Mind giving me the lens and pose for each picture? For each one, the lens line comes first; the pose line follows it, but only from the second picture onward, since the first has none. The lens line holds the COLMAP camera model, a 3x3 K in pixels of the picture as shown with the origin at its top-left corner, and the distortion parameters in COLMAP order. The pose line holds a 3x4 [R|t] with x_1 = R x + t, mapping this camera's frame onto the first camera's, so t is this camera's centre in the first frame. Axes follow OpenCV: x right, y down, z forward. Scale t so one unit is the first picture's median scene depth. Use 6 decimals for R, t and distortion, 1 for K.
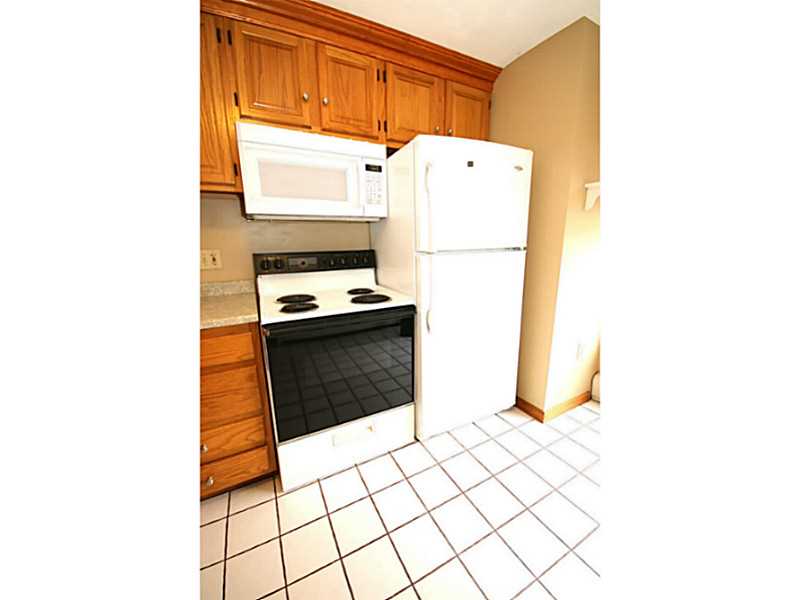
lens RADIAL K [[279.5, 0, 397.7], [0, 279.5, 299.1], [0, 0, 1]] dist [0.000214, -0.000056]
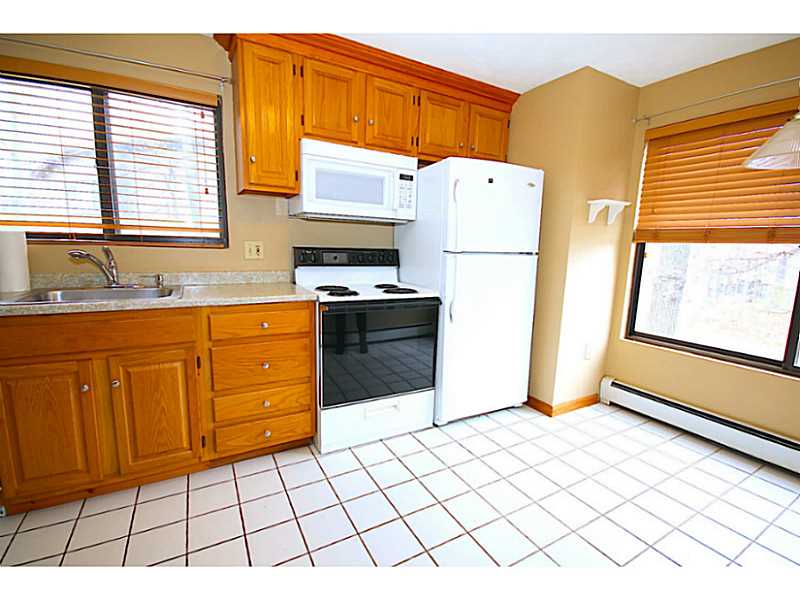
lens RADIAL K [[367.3, 0, 400.0], [0, 367.3, 300.0], [0, 0, 1]] dist [-0.000742, 0.000045]
pose [[0.998555, 0.041723, 0.033866, -0.141456], [-0.039584, 0.997319, -0.061540, 0.123134], [-0.036343, 0.060110, 0.997530, -0.463225]]
